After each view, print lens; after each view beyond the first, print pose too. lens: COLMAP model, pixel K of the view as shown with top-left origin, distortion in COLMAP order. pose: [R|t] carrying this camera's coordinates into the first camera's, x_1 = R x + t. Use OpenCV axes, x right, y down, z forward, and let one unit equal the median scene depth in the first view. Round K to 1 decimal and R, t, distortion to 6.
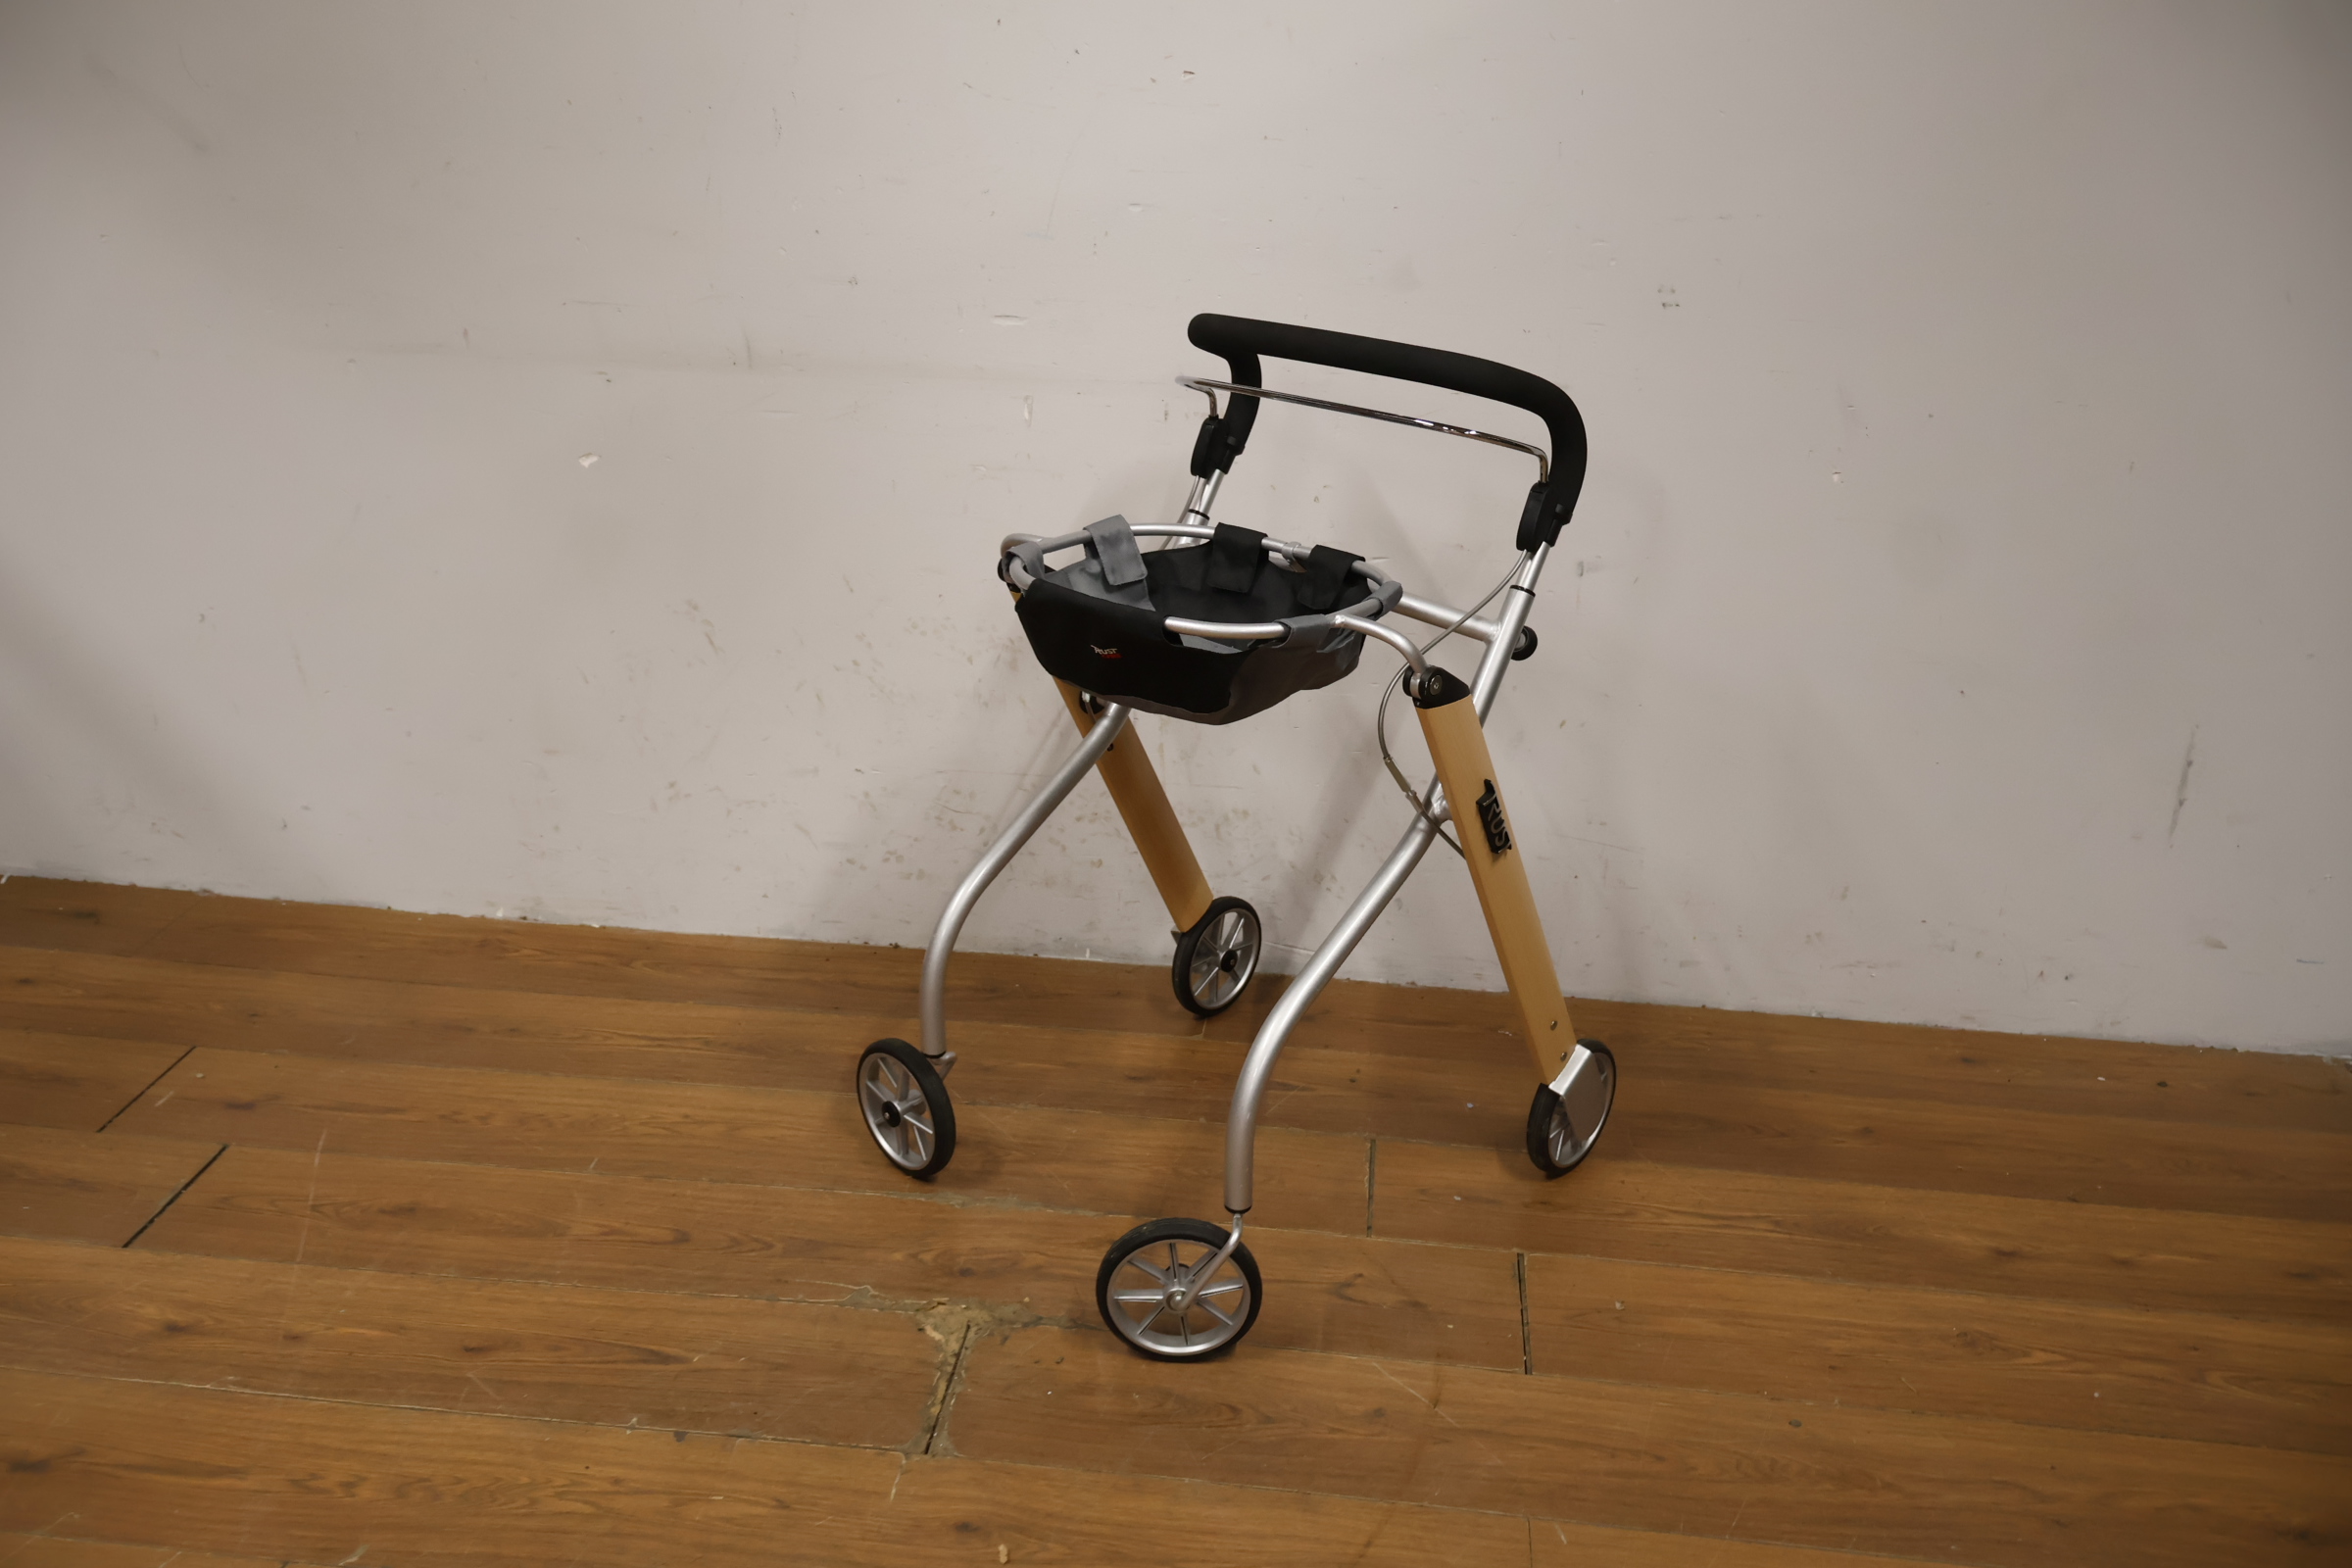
lens RADIAL K [[1997.6, 0, 1177.6], [0, 1997.6, 780.5], [0, 0, 1]] dist [0.003782, 0.000773]
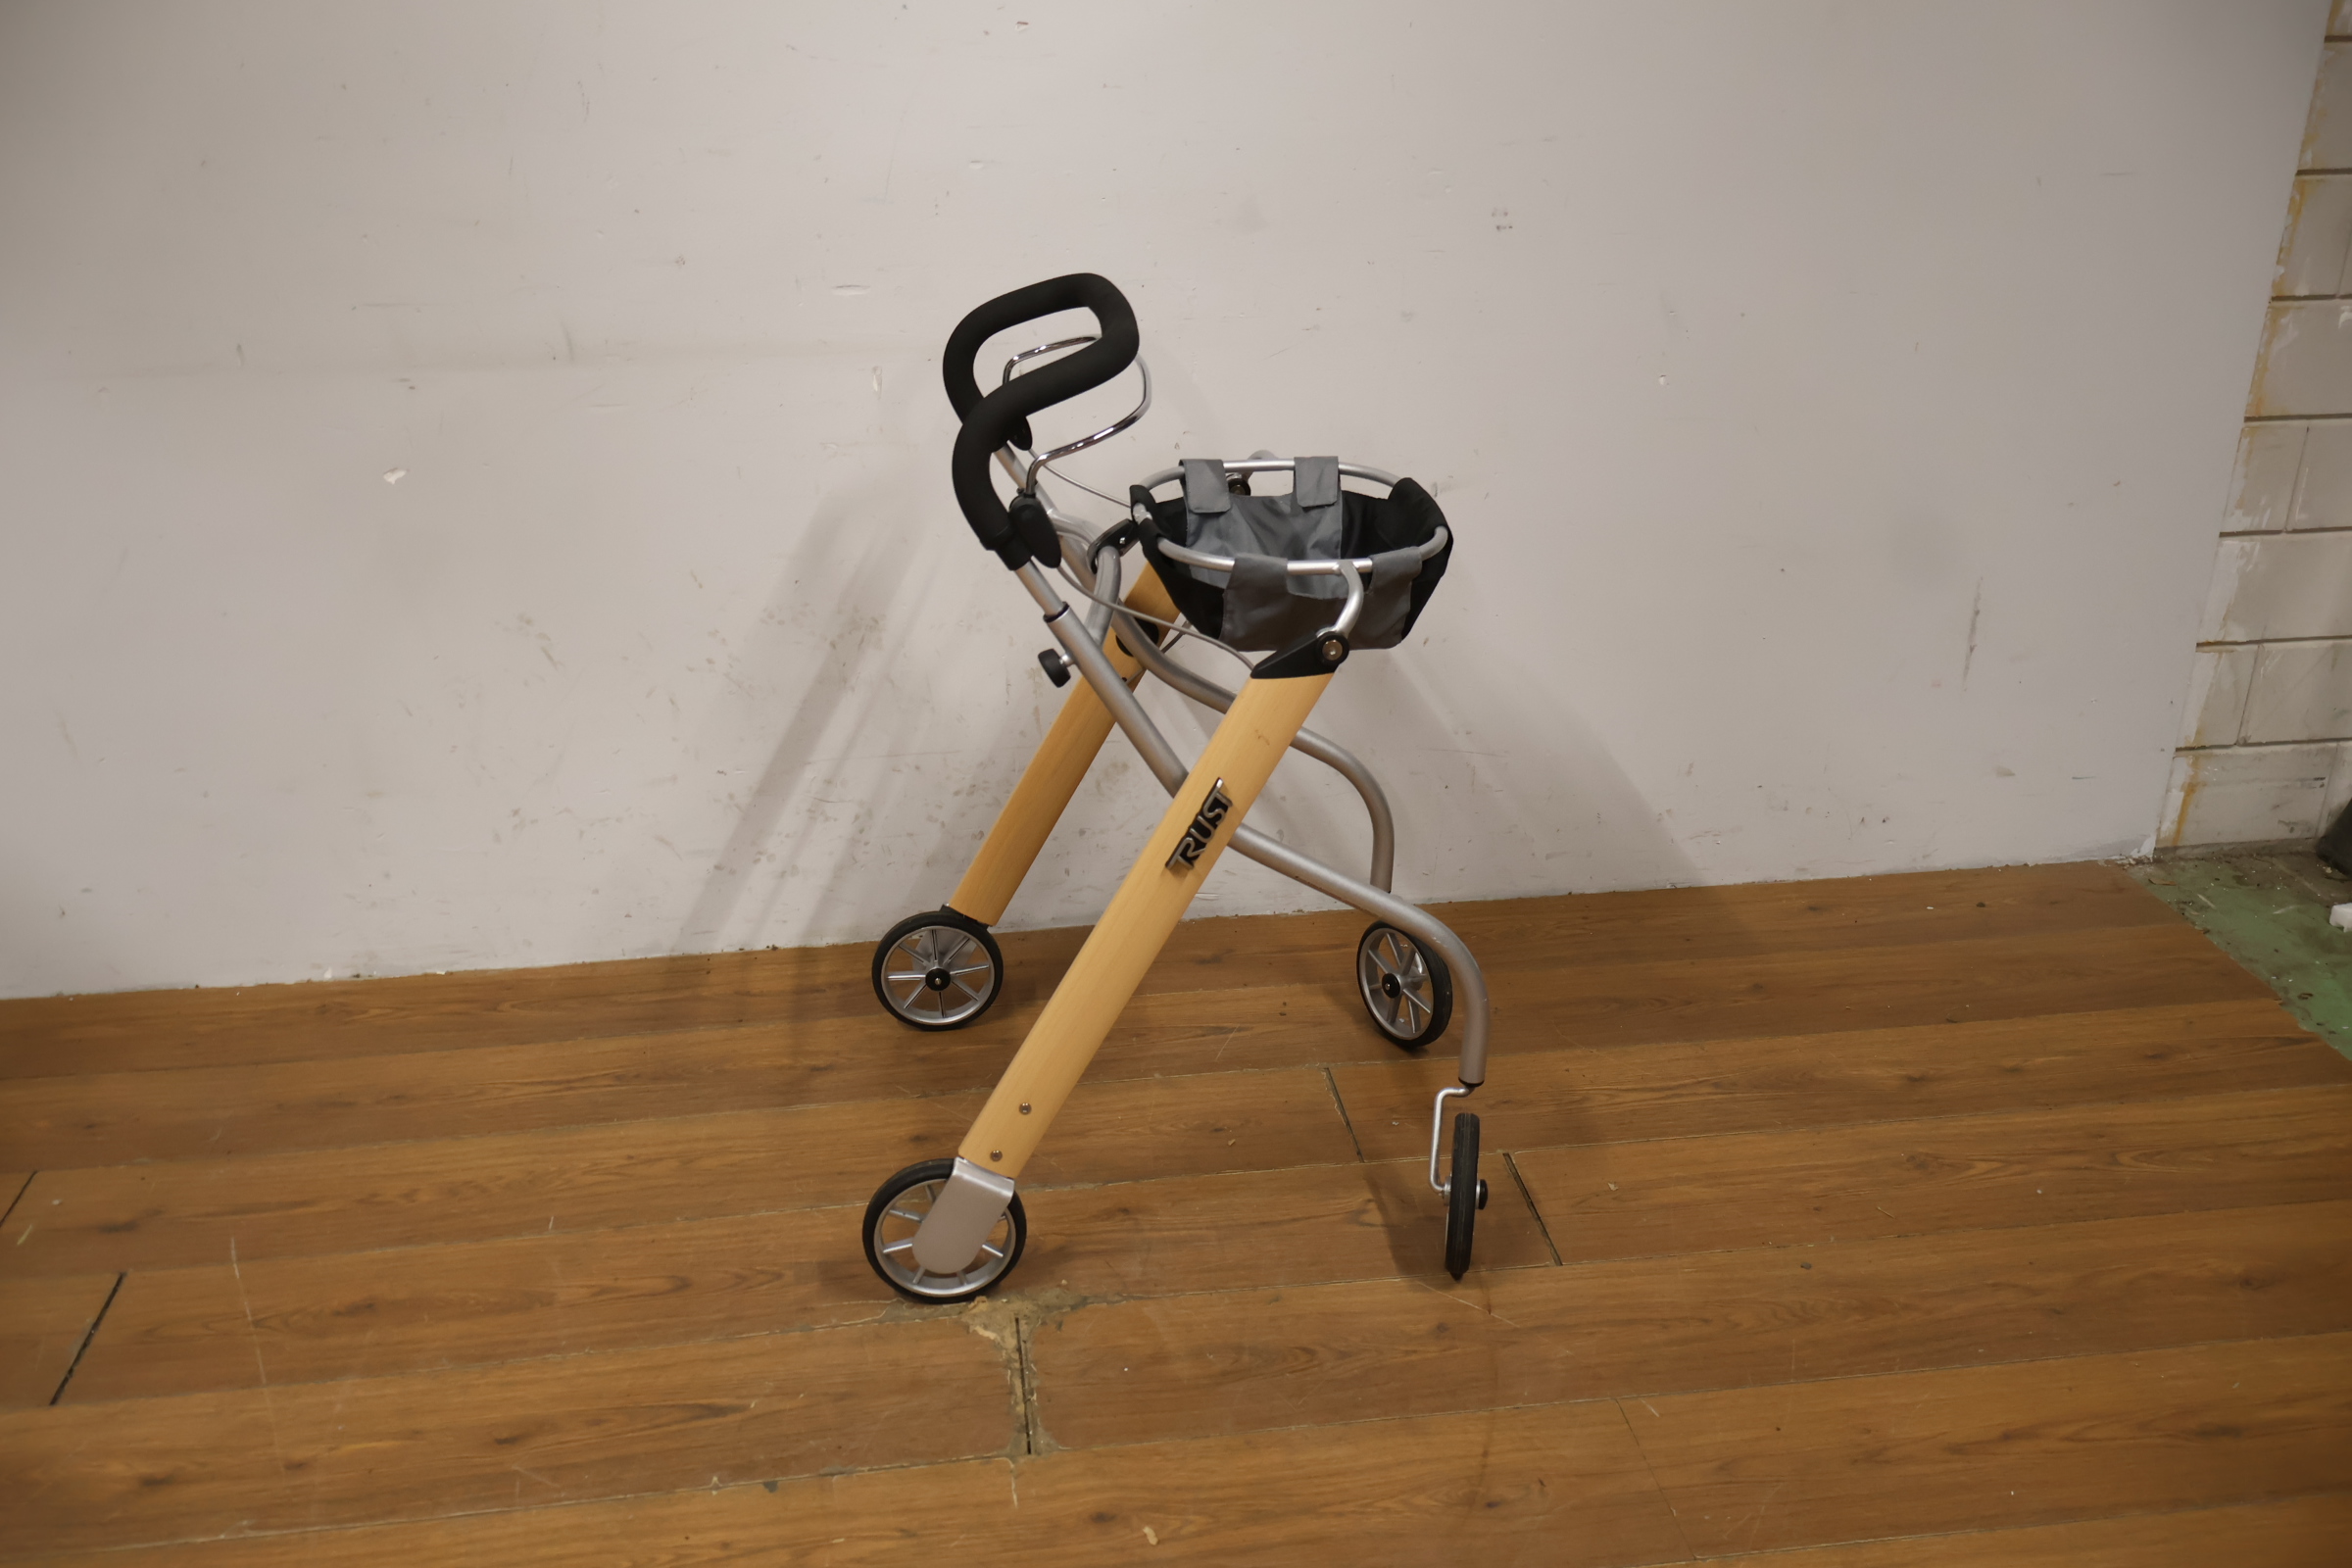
lens RADIAL K [[1997.6, 0, 1172.8], [0, 1997.6, 770.4], [0, 0, 1]] dist [0.003782, 0.000773]
pose [[0.969651, -0.126283, 0.209357, -0.192465], [0.119875, 0.991854, 0.043073, -0.027054], [-0.213091, -0.016669, 0.976890, 0.024243]]
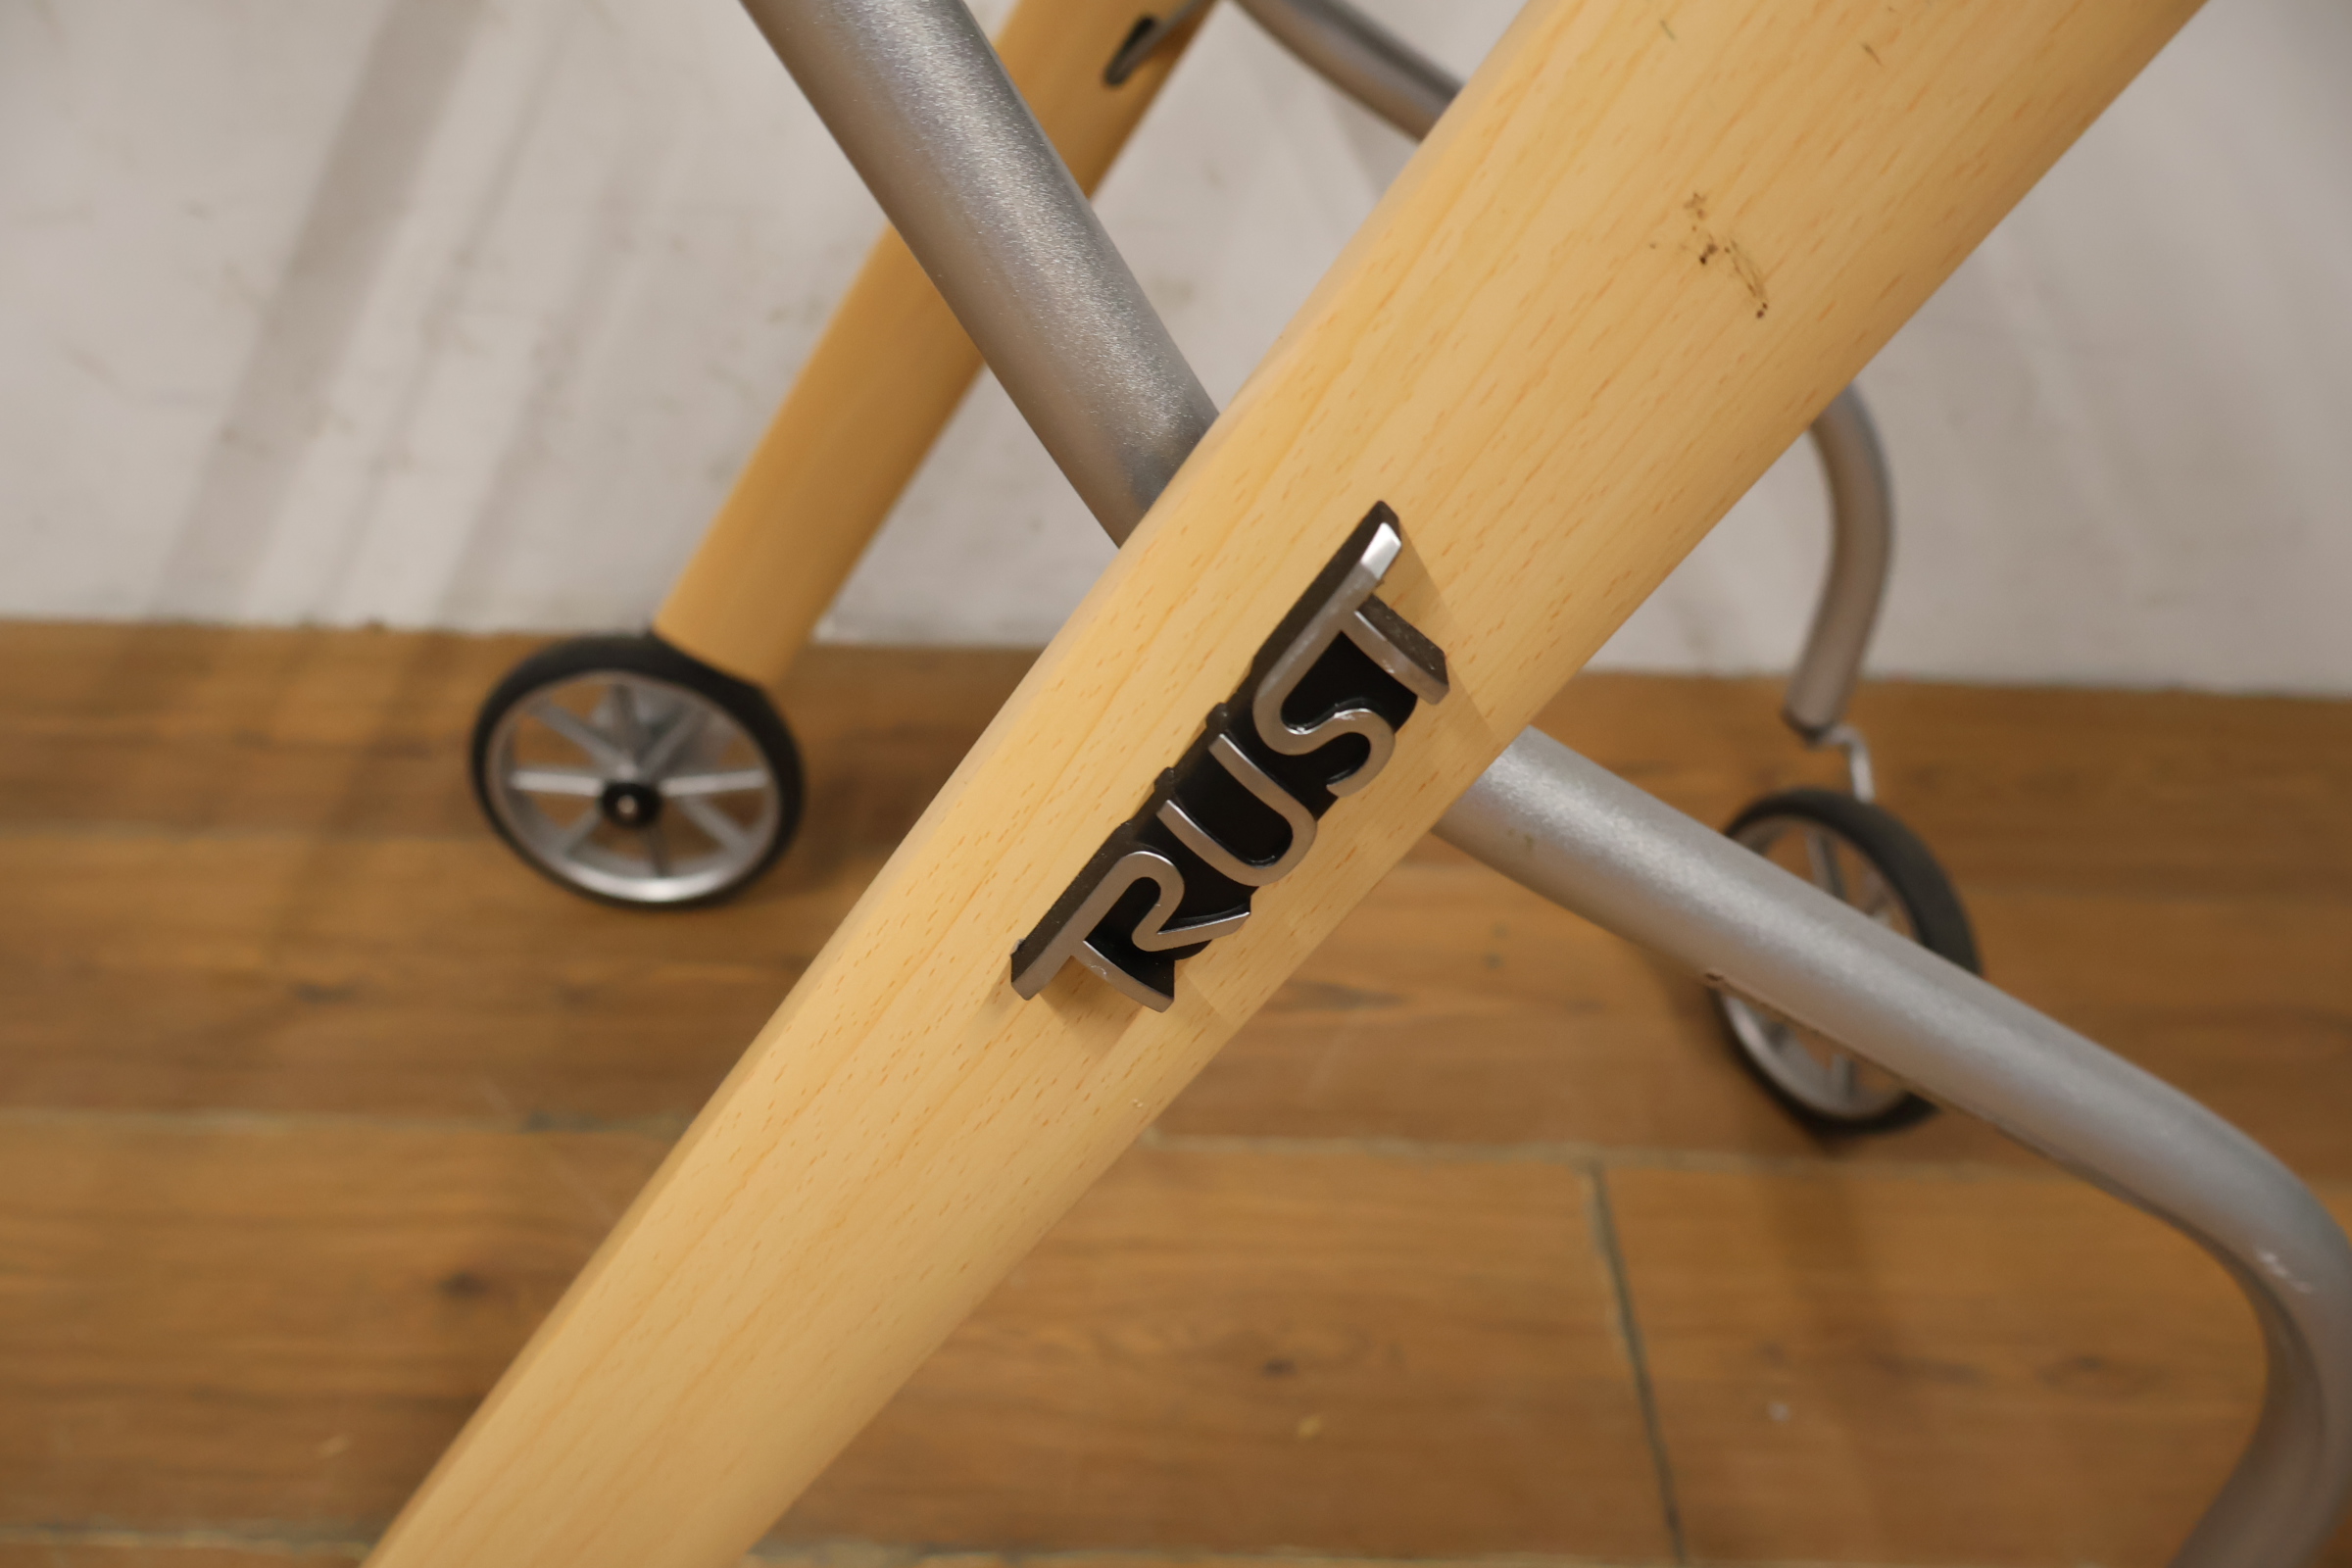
lens RADIAL K [[1997.6, 0, 1169.2], [0, 1997.6, 785.3], [0, 0, 1]] dist [0.003782, 0.000773]
pose [[0.993247, -0.058712, 0.100068, -0.020326], [0.027738, 0.957661, 0.286559, -0.004624], [-0.112655, -0.281848, 0.952822, 0.736137]]
